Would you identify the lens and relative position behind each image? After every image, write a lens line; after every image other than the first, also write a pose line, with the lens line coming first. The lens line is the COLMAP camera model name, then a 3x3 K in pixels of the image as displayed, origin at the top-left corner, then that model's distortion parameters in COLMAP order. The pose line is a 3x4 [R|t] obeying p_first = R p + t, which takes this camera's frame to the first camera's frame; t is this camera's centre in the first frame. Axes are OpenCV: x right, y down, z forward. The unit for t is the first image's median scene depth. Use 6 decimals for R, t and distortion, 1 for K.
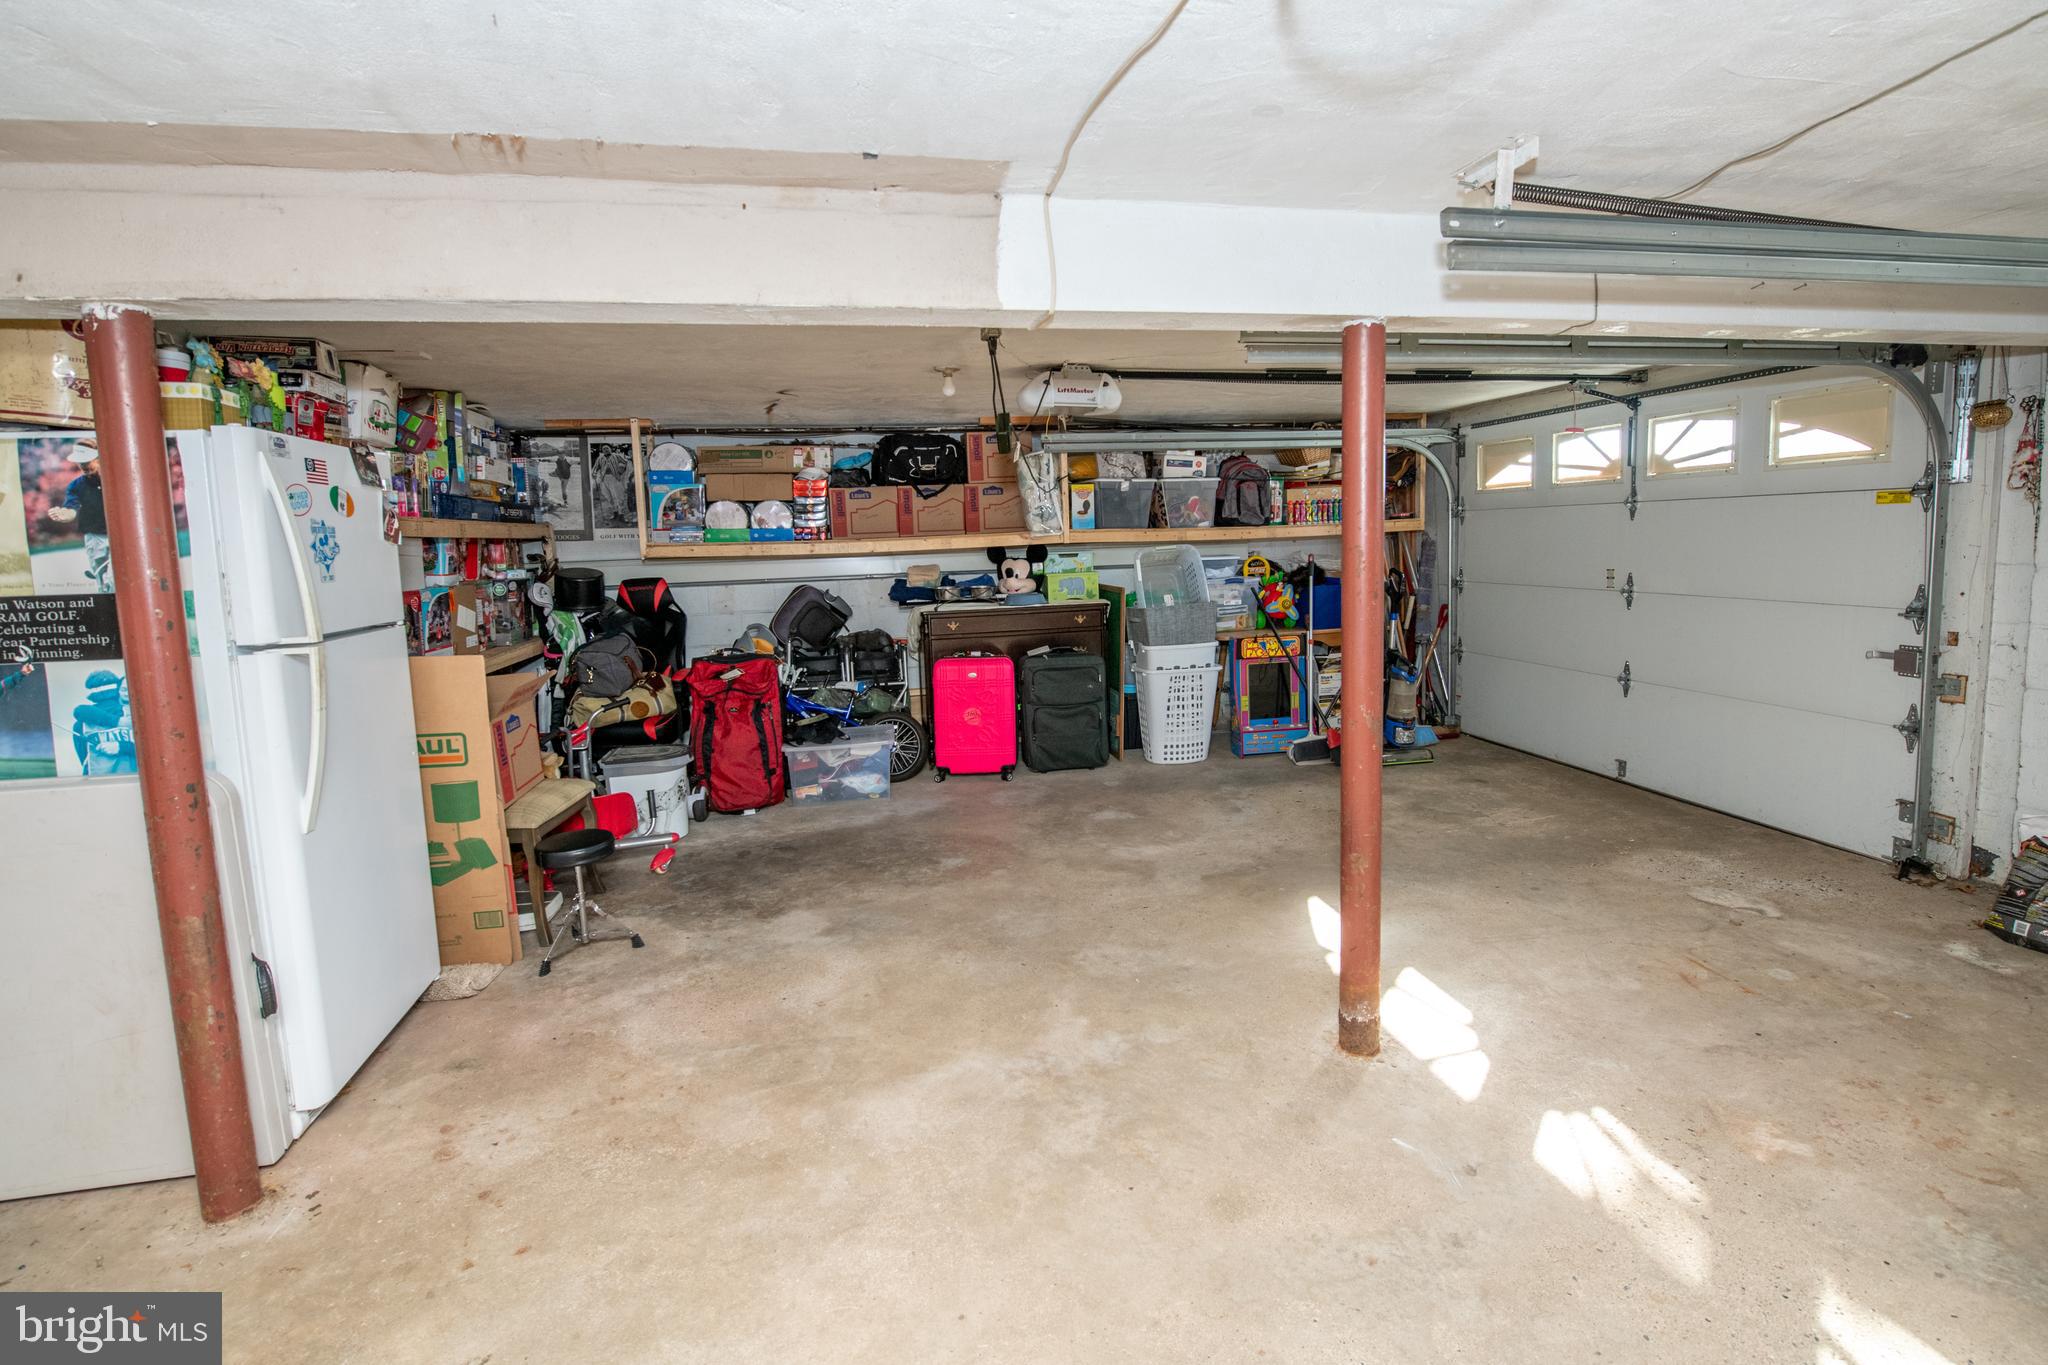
lens RADIAL K [[942.4, 0, 1025.6], [0, 942.4, 640.0], [0, 0, 1]] dist [-0.017808, -0.000495]
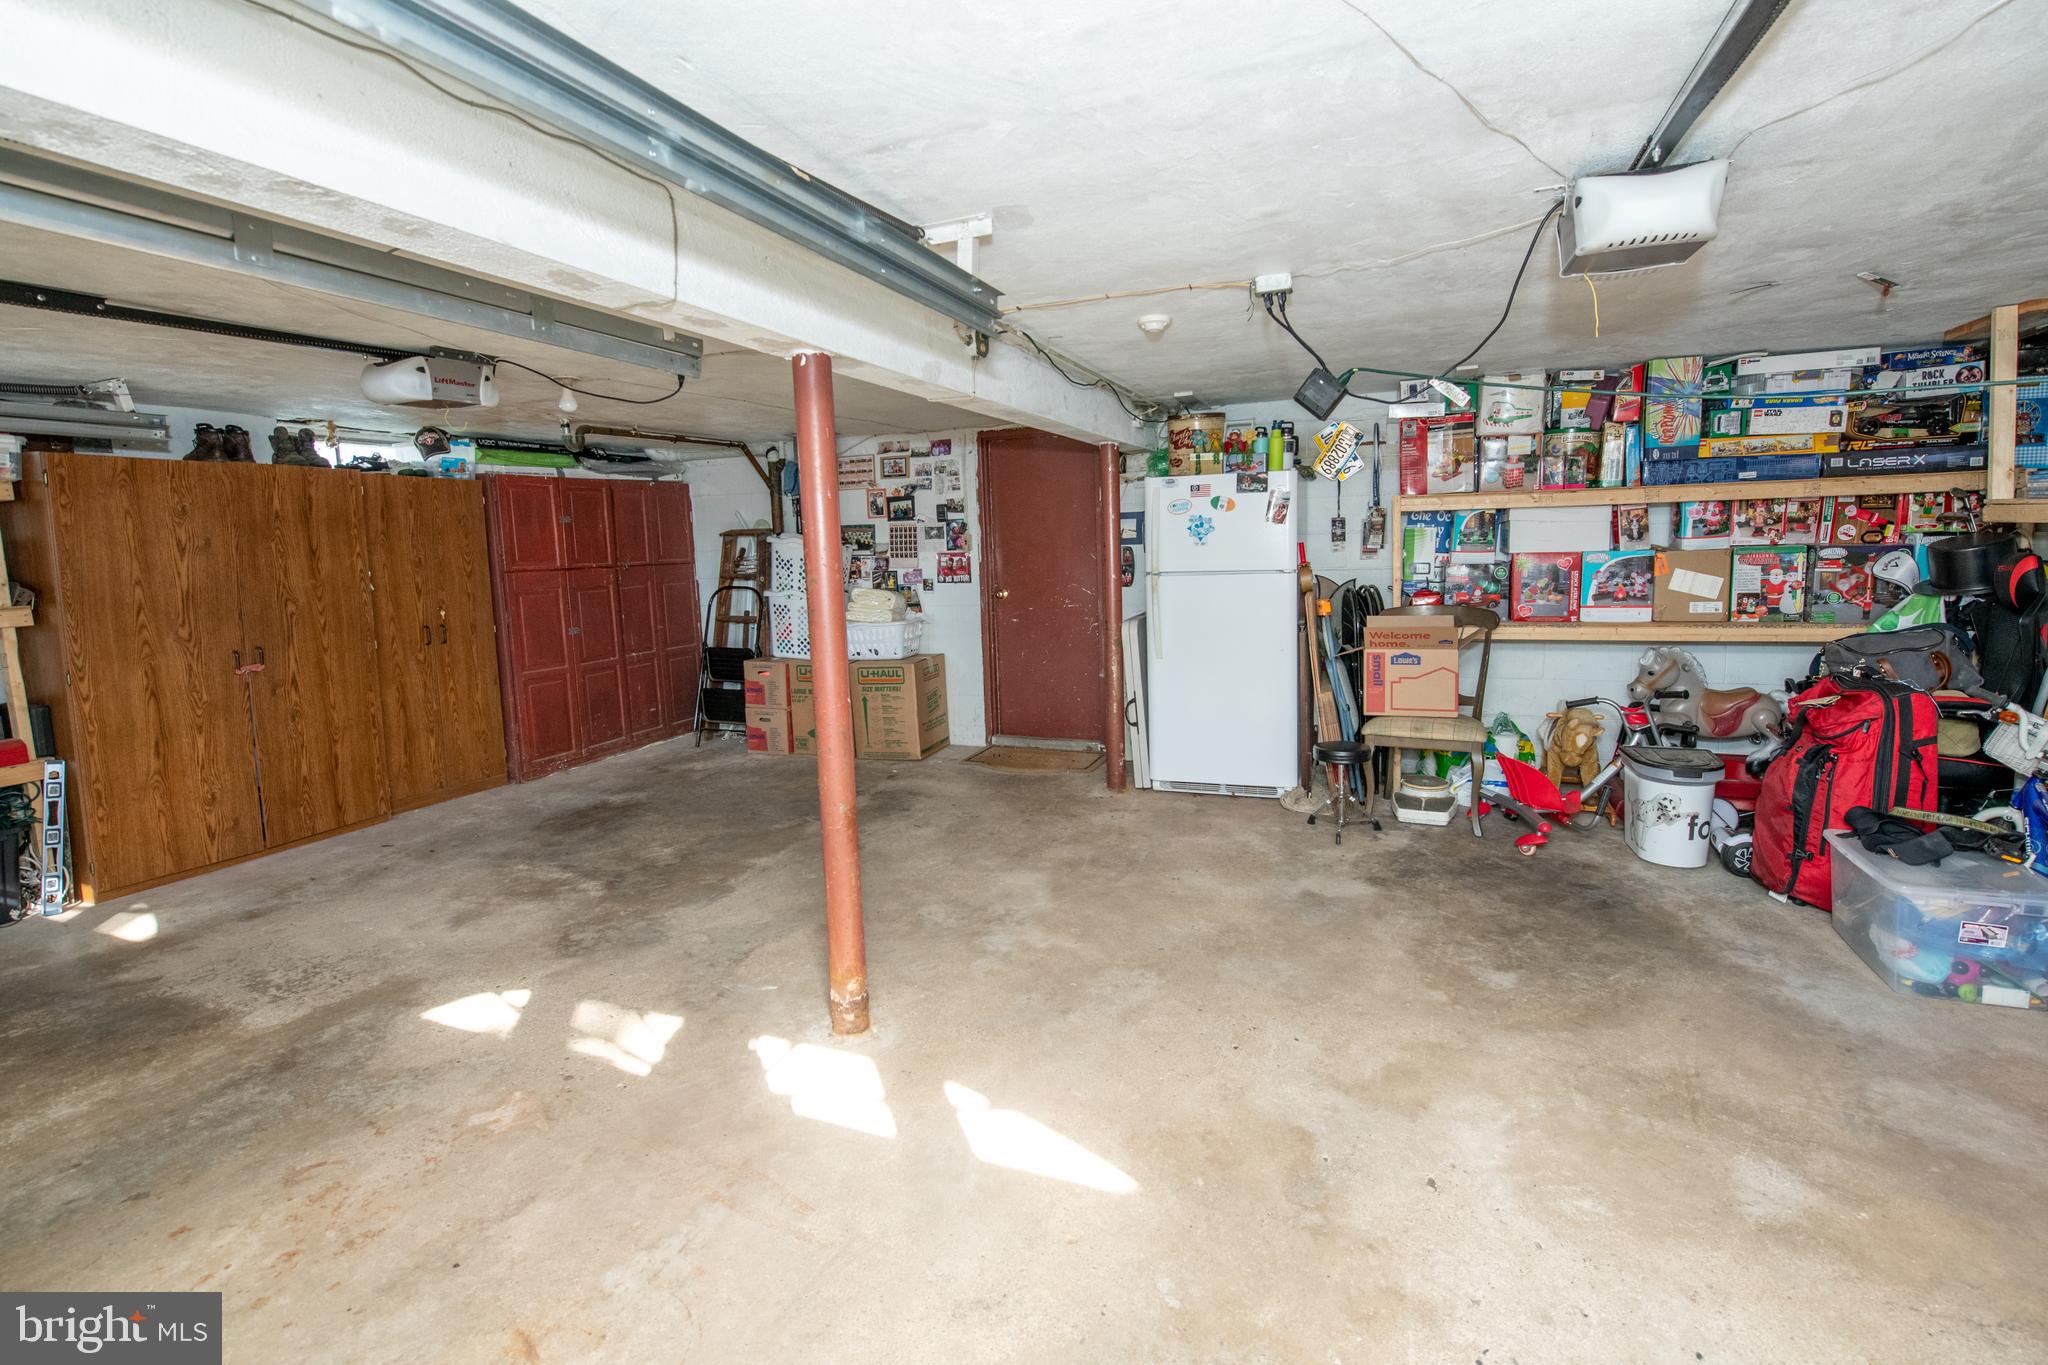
lens RADIAL K [[923.8, 0, 993.8], [0, 923.8, 655.6], [0, 0, 1]] dist [-0.014624, -0.000271]
pose [[-0.581317, 0.147714, -0.800157, 0.675763], [-0.036876, 0.977591, 0.207260, -0.131564], [0.812841, 0.149990, -0.562843, 1.078764]]
